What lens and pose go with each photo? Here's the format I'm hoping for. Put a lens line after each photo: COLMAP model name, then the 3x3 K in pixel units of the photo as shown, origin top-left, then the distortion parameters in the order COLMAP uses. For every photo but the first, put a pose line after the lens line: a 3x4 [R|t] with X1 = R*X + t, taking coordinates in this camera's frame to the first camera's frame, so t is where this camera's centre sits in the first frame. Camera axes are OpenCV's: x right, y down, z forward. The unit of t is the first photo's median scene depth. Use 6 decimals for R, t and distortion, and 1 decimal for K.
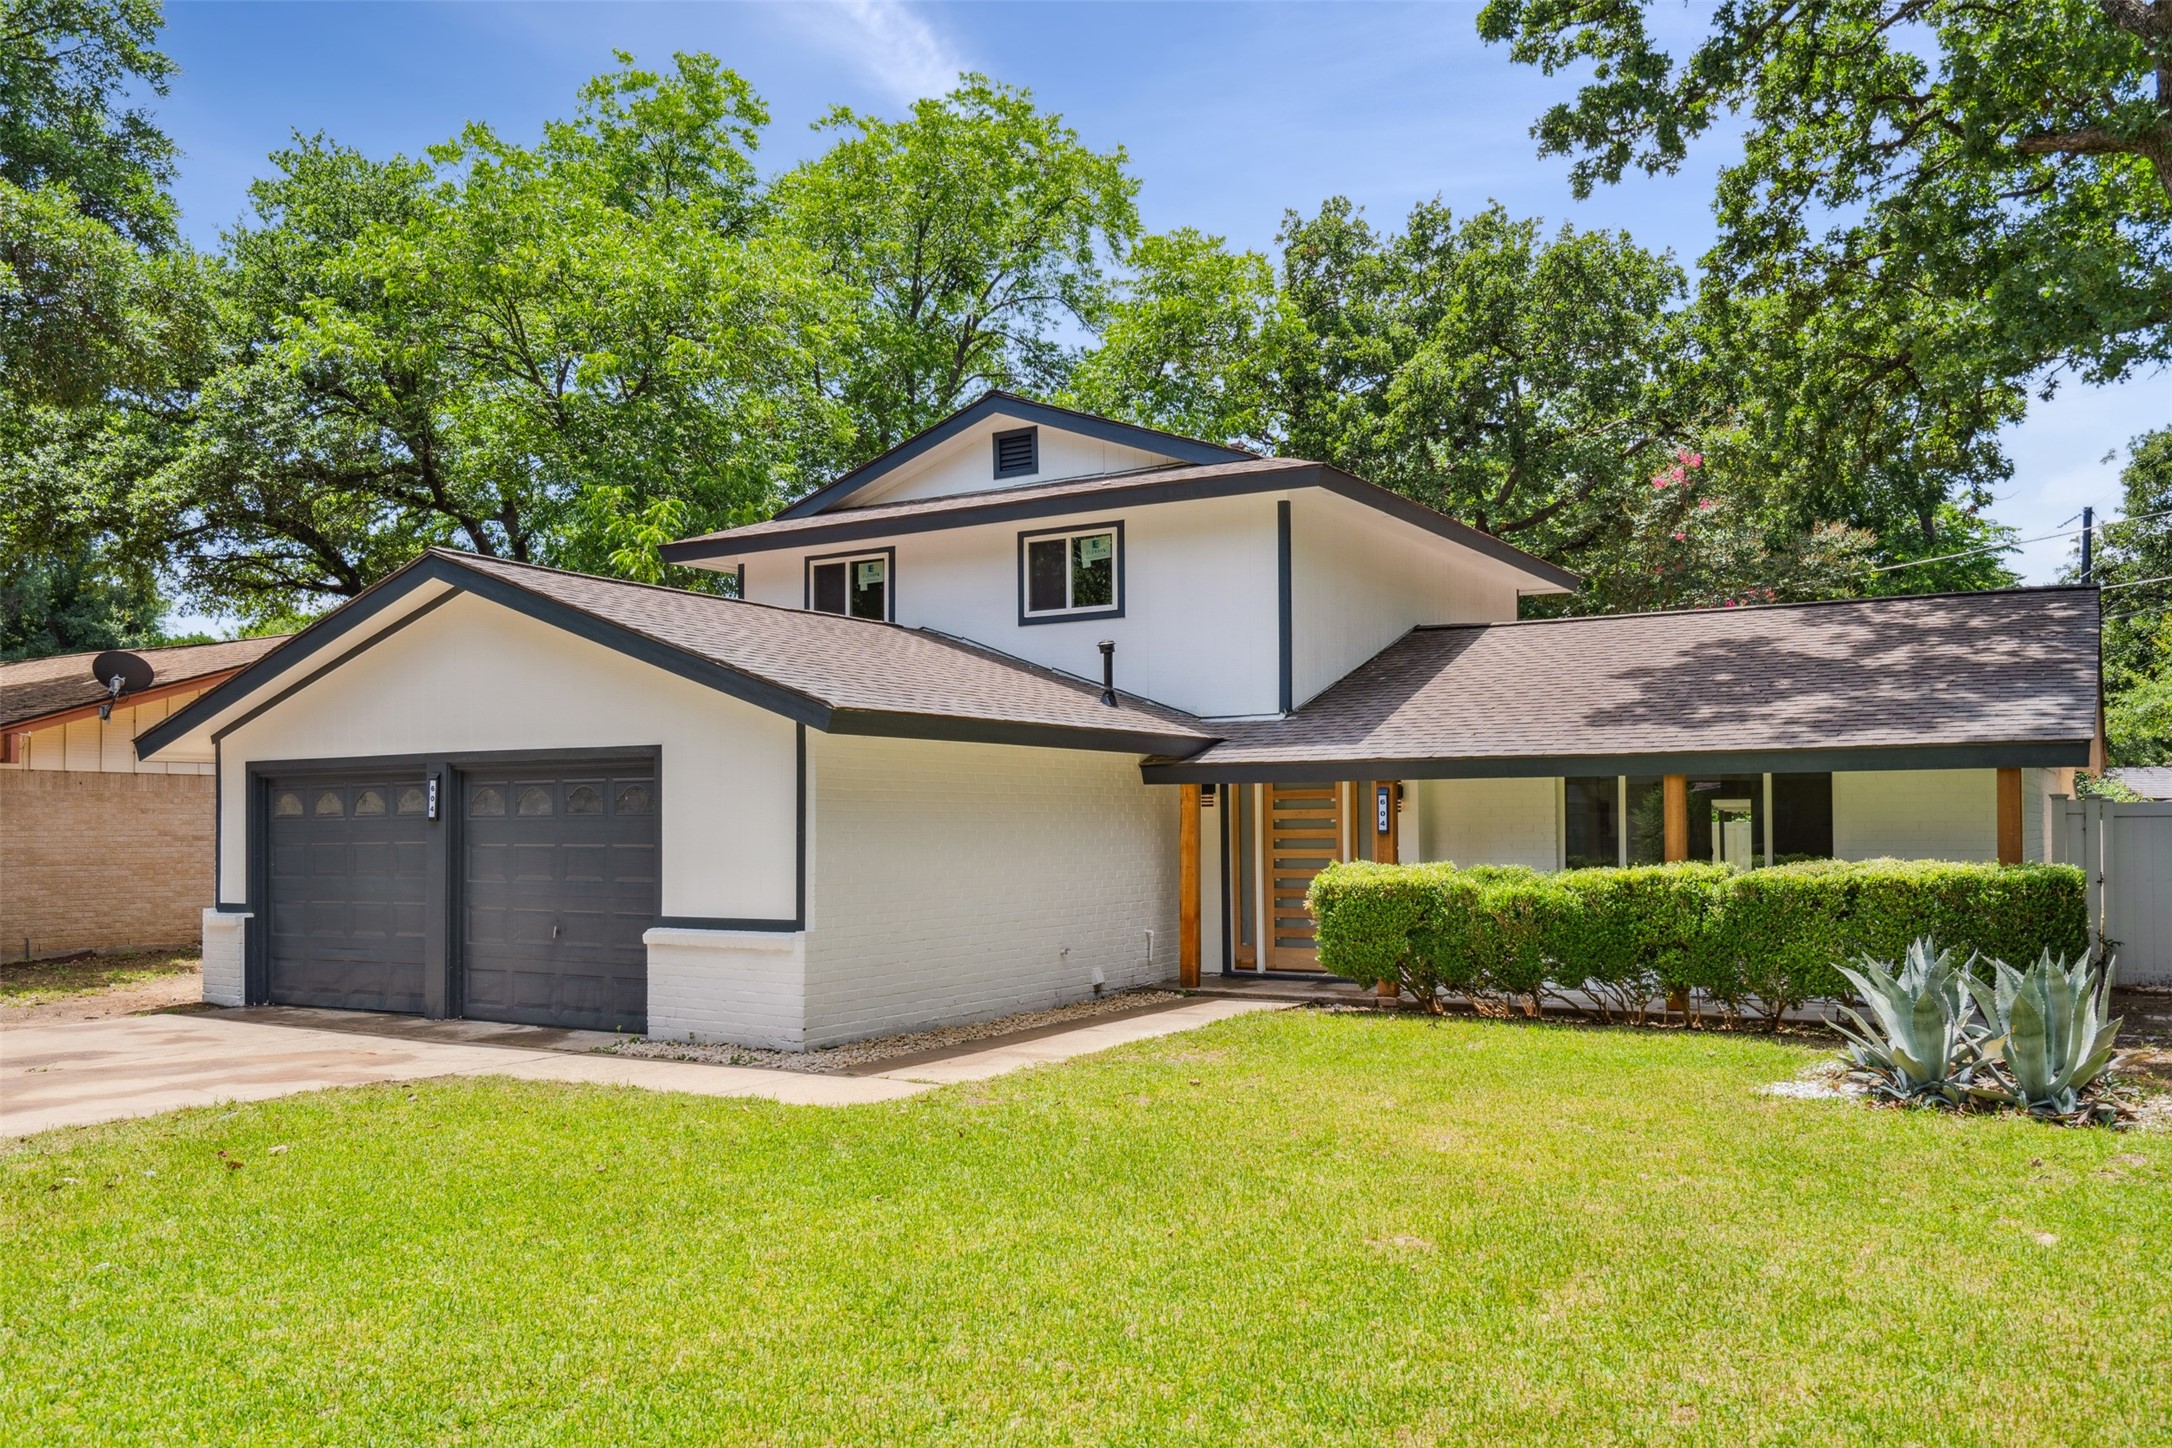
lens RADIAL K [[1706.0, 0, 1079.8], [0, 1706.0, 798.2], [0, 0, 1]] dist [0.042270, -0.043986]
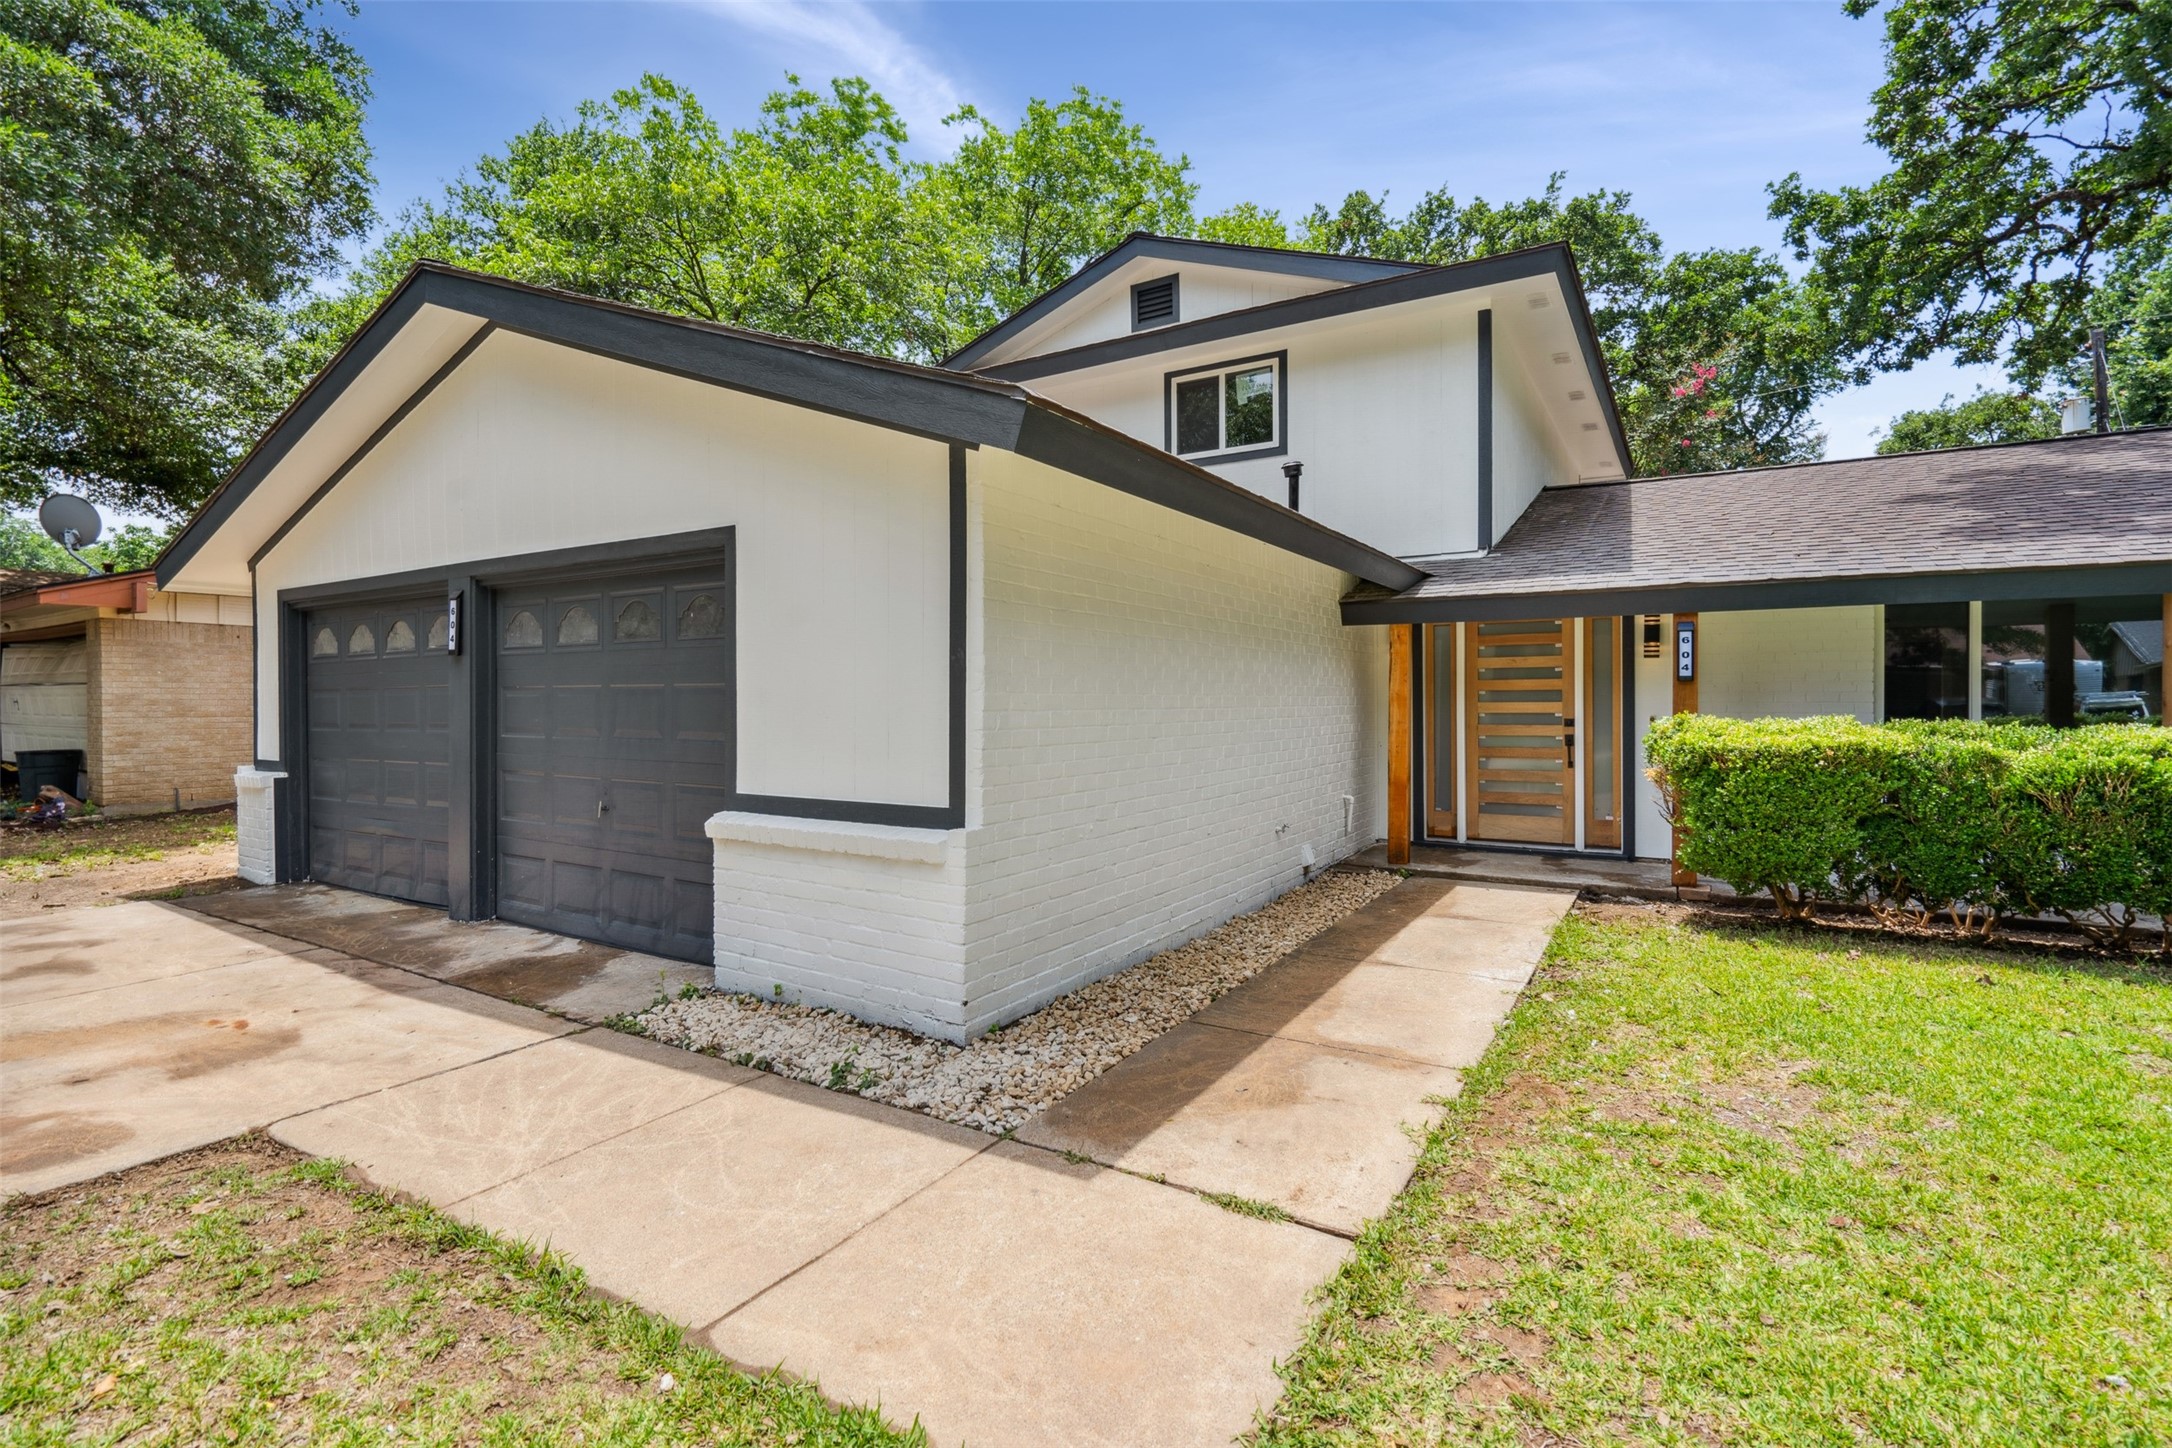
lens RADIAL K [[988.8, 0, 1087.2], [0, 988.8, 716.0], [0, 0, 1]] dist [-0.003465, 0.000165]
pose [[0.999992, 0.003969, -0.000723, -0.093217], [-0.003945, 0.999506, 0.031192, 0.023118], [0.000846, -0.031189, 0.999513, 0.521568]]
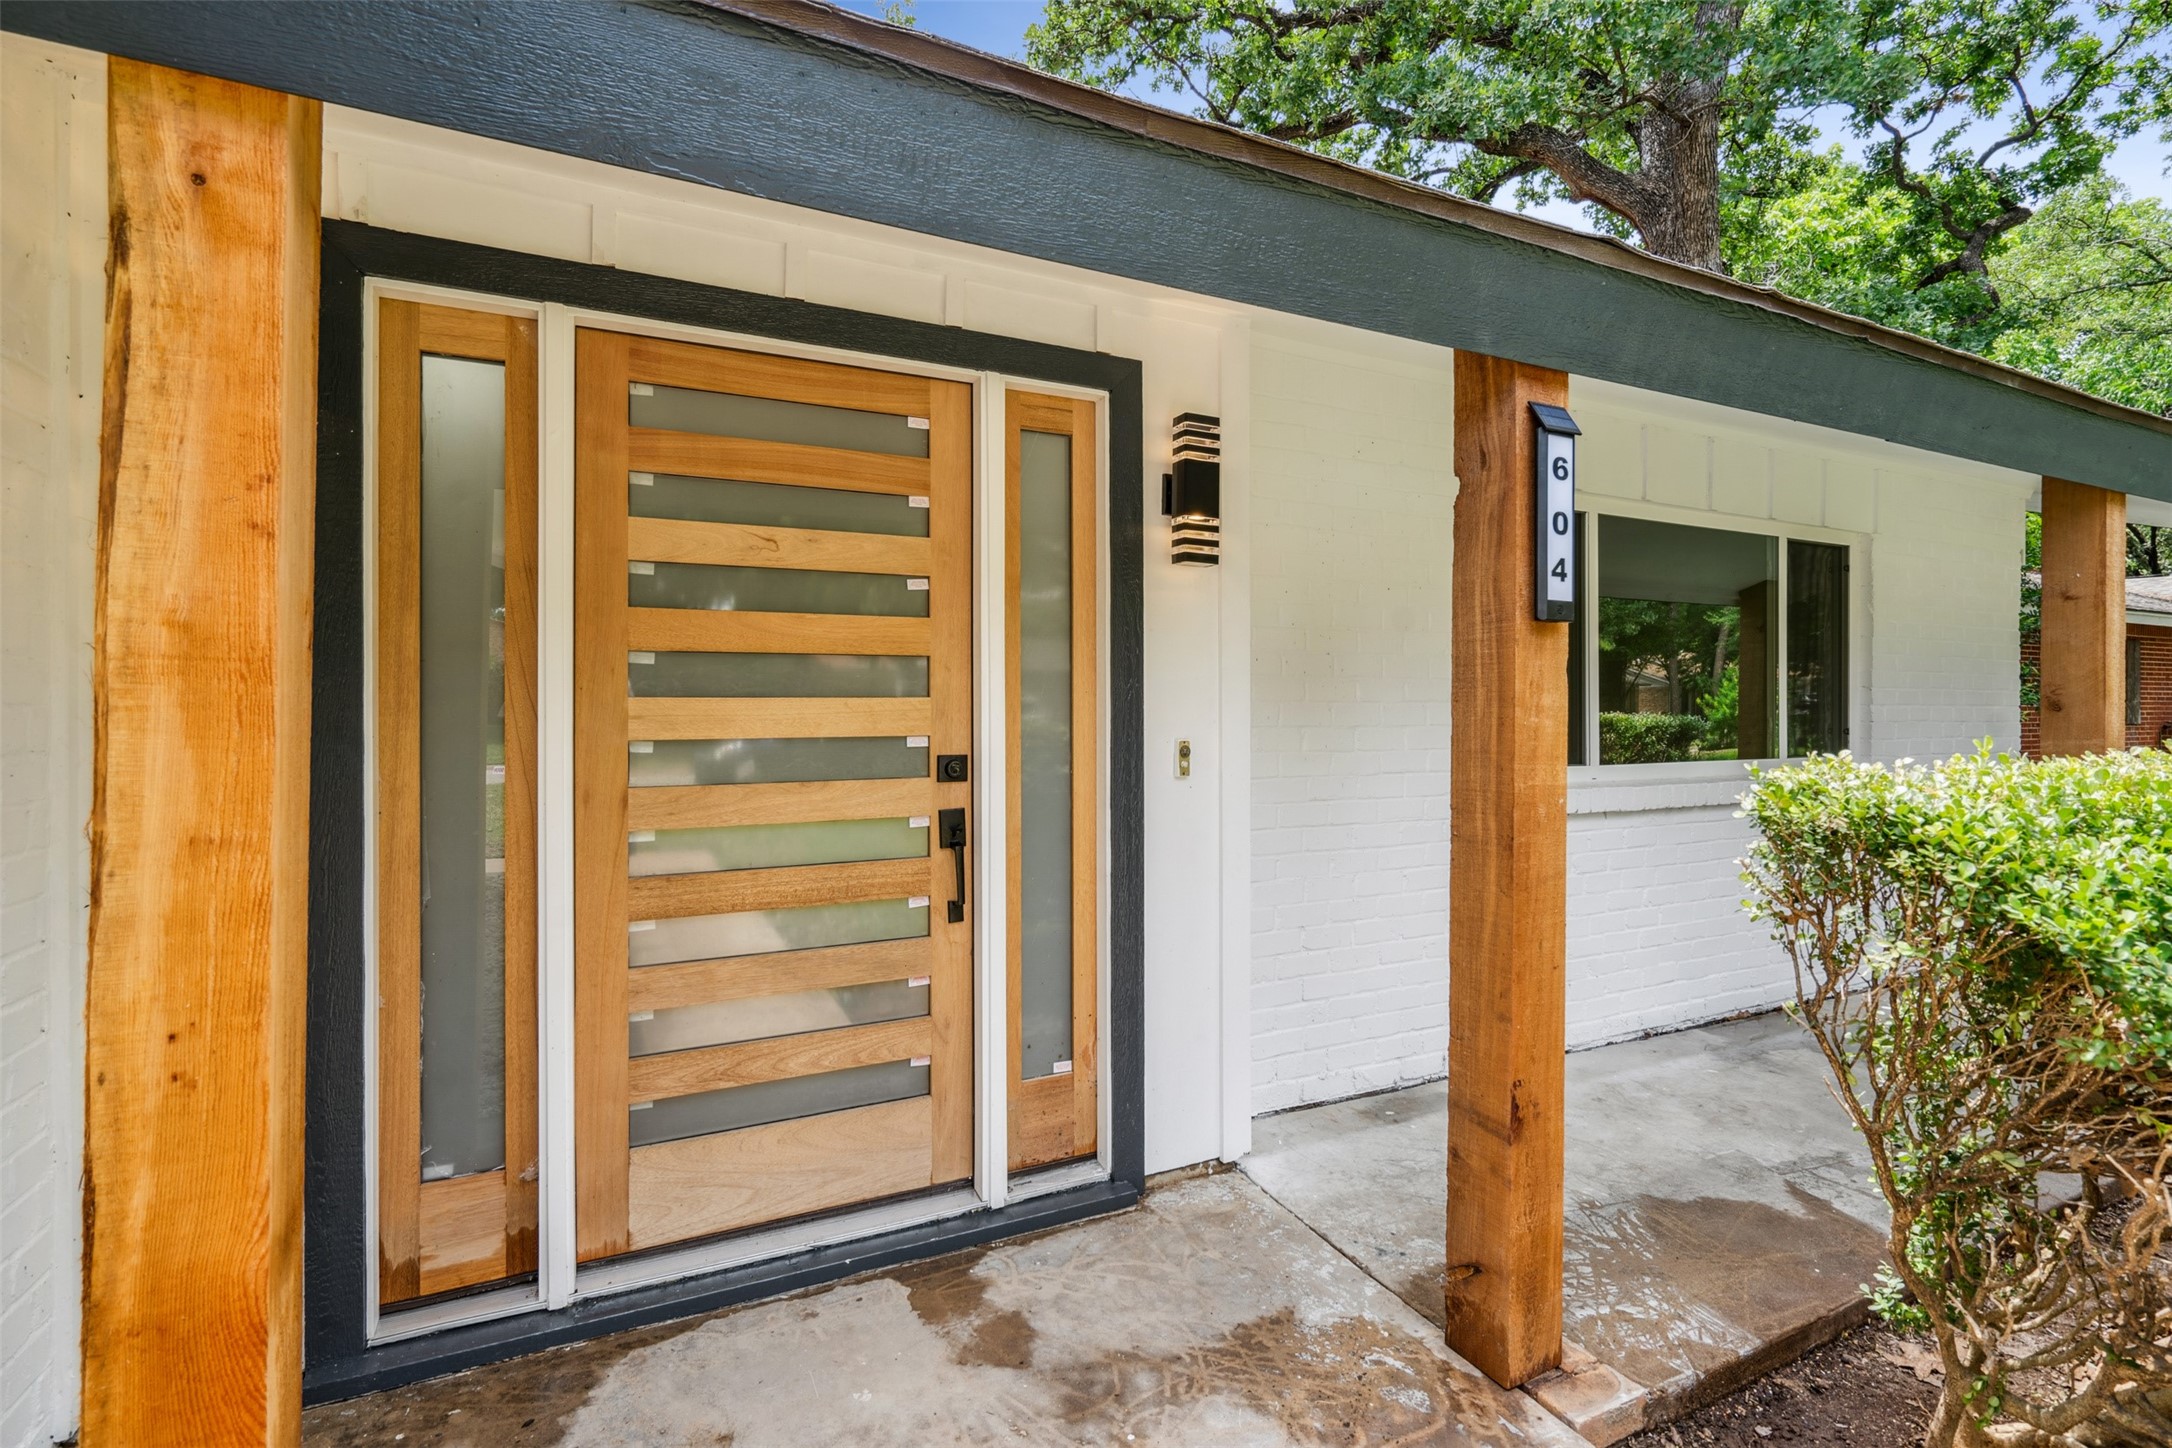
lens RADIAL K [[998.3, 0, 1096.1], [0, 998.3, 696.6], [0, 0, 1]] dist [-0.003868, -0.000573]
pose [[0.530607, 0.012788, 0.847521, 0.040979], [-0.024864, 0.999691, 0.000483, 0.030221], [-0.847253, -0.021329, 0.530761, 0.939574]]
